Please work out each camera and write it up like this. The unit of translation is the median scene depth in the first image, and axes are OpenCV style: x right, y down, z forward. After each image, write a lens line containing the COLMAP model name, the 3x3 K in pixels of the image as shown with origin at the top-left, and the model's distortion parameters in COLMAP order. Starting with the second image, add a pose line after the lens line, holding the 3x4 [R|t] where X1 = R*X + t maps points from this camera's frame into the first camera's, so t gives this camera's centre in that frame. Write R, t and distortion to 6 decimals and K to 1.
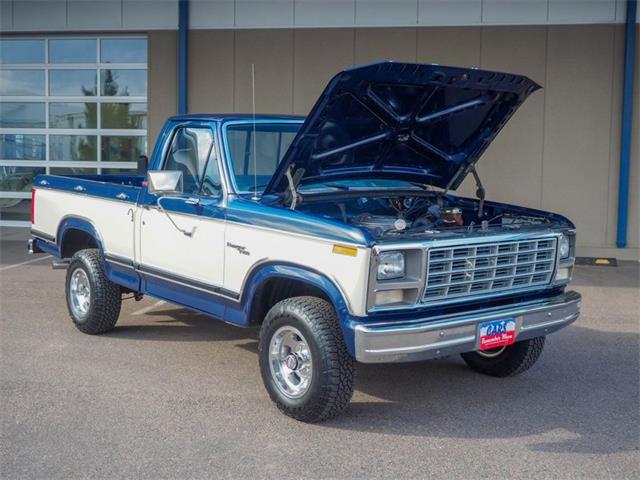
lens RADIAL K [[840.1, 0, 320.2], [0, 840.1, 226.1], [0, 0, 1]] dist [0.003765, -0.006886]
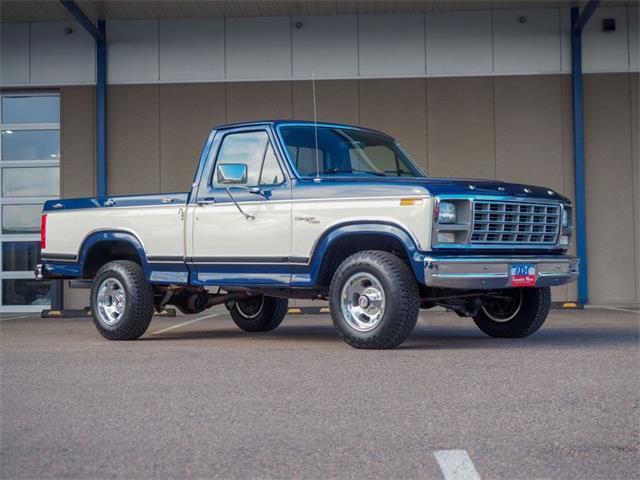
lens RADIAL K [[1102.8, 0, 320.0], [0, 1102.8, 240.0], [0, 0, 1]] dist [0.001770, 0.054694]
pose [[0.990403, -0.025681, 0.135804, -0.311688], [0.041249, 0.992727, -0.113099, 0.248429], [-0.131912, 0.117616, 0.984259, -0.589938]]
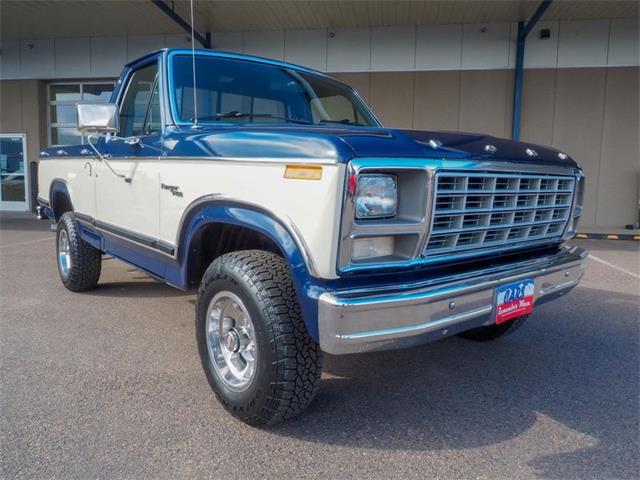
lens RADIAL K [[470.5, 0, 315.0], [0, 470.5, 237.0], [0, 0, 1]] dist [-0.005011, -0.001731]
pose [[0.999886, 0.000029, 0.015129, 0.030189], [-0.000516, 0.999481, 0.032222, 0.059460], [-0.015121, -0.032226, 0.999366, 0.592309]]
